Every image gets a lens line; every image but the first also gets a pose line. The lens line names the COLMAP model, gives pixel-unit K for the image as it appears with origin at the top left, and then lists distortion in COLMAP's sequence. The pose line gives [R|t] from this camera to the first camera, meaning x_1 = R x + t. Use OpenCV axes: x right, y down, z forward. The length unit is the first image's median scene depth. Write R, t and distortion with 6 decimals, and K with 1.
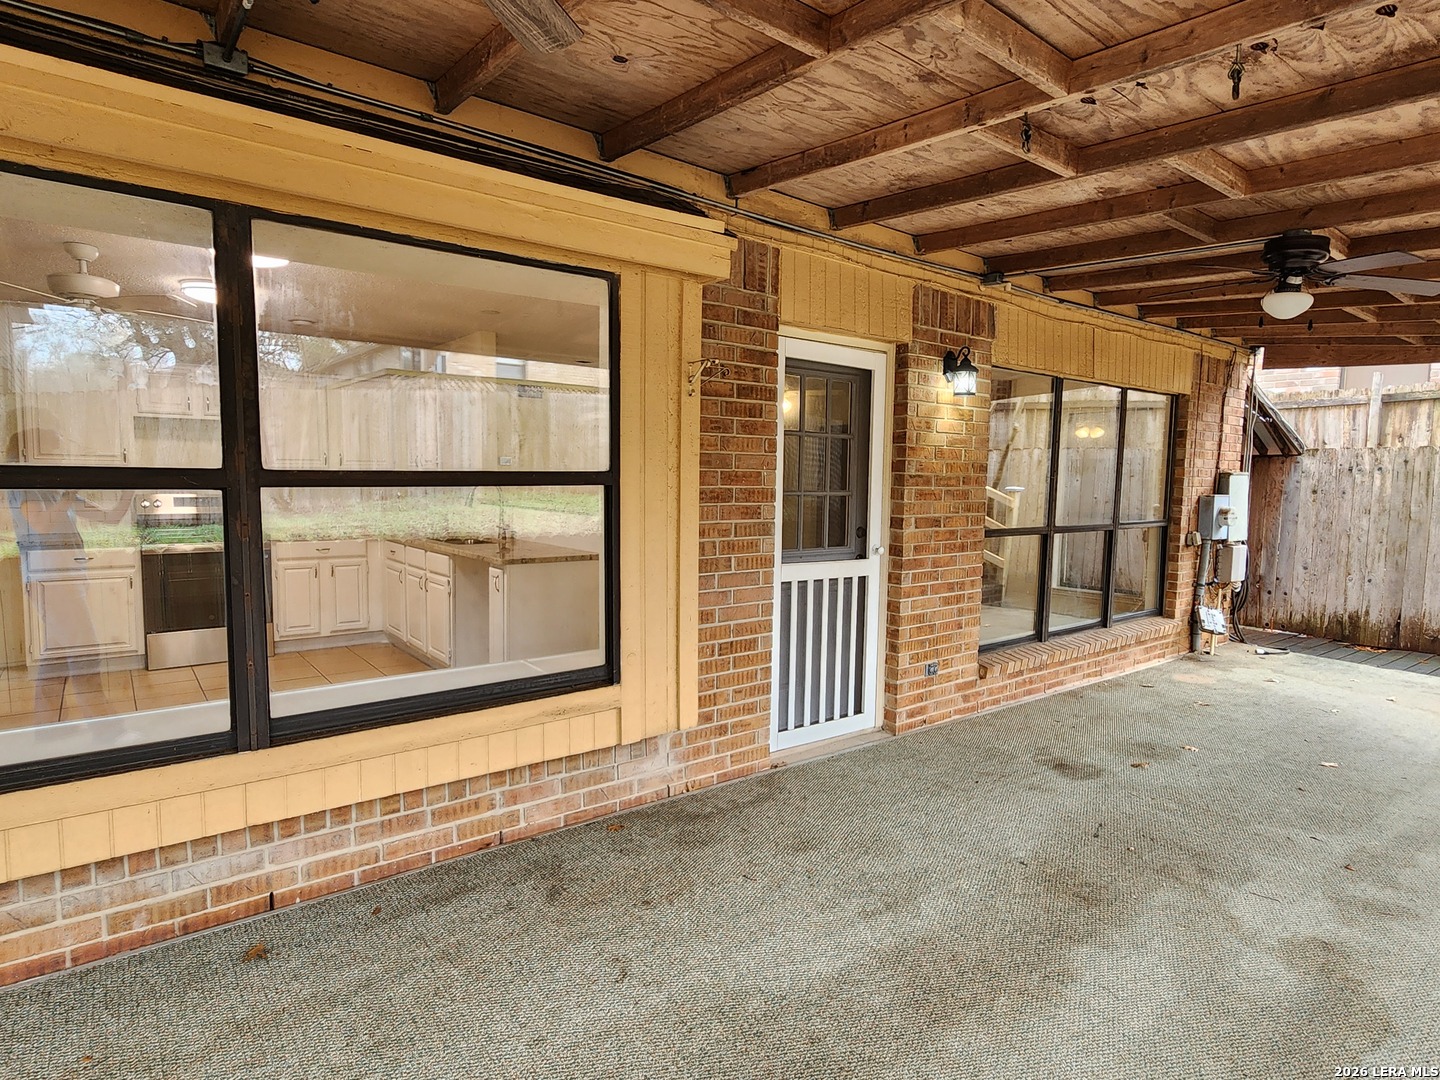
lens RADIAL K [[823.8, 0, 721.5], [0, 823.8, 540.6], [0, 0, 1]] dist [-0.003977, 0.000549]
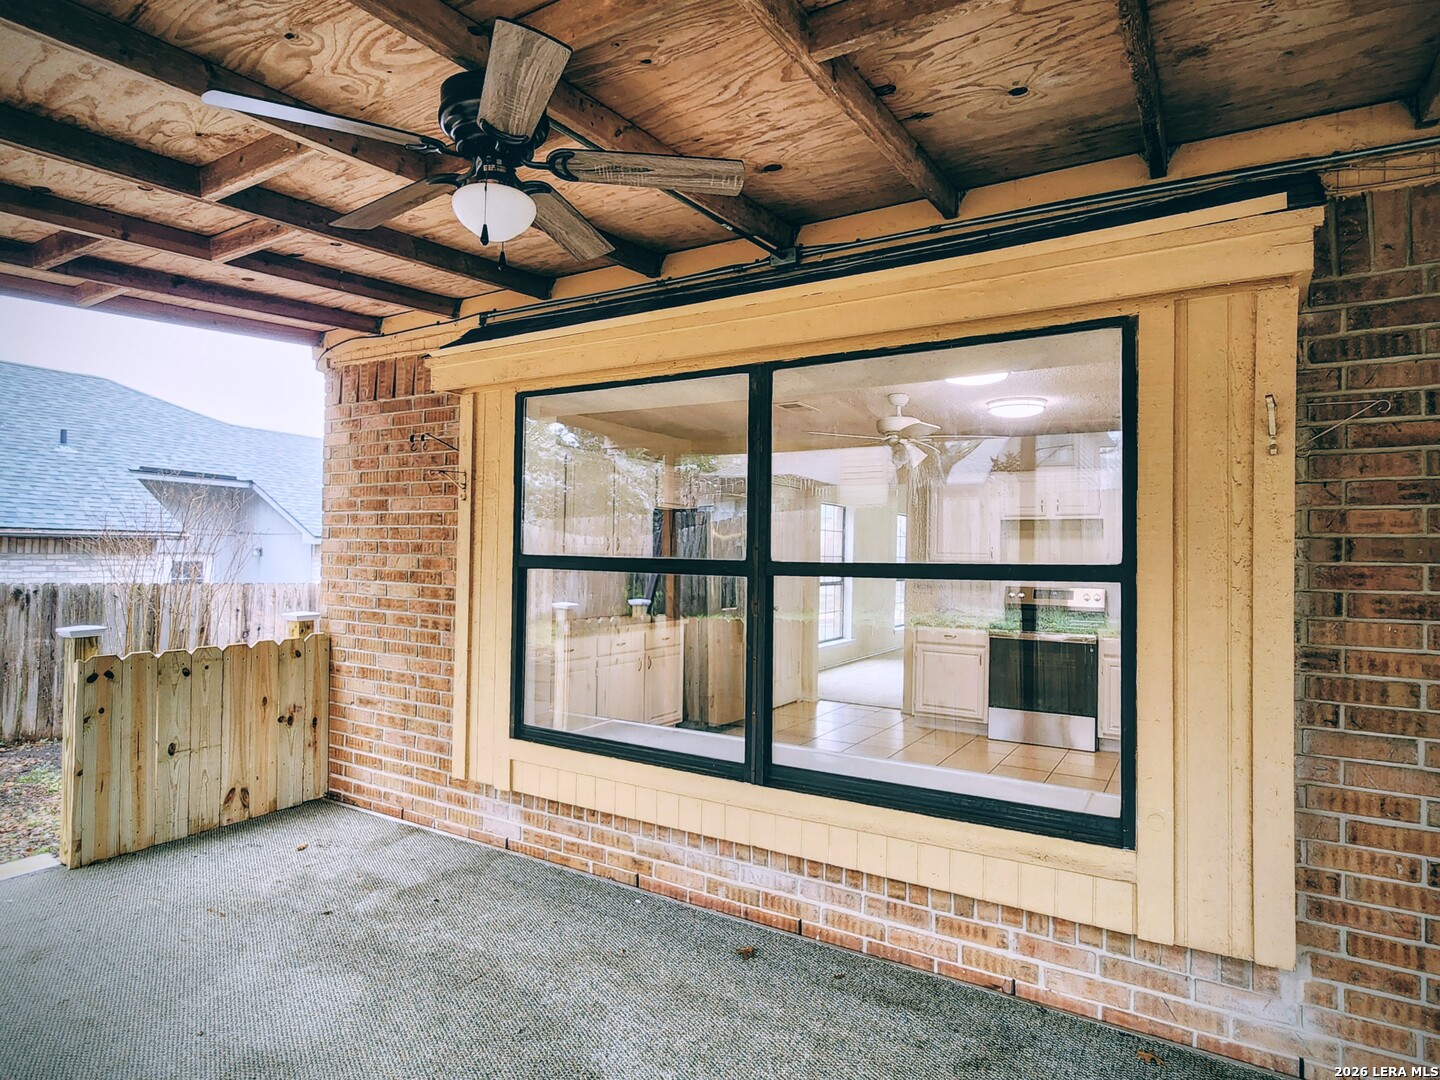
lens RADIAL K [[823.8, 0, 718.8], [0, 823.8, 533.7], [0, 0, 1]] dist [-0.003977, 0.000549]
pose [[0.331669, -0.033976, -0.942784, 0.526572], [-0.089546, 0.993705, -0.067313, -0.030263], [0.939137, 0.106748, 0.326539, 0.431994]]
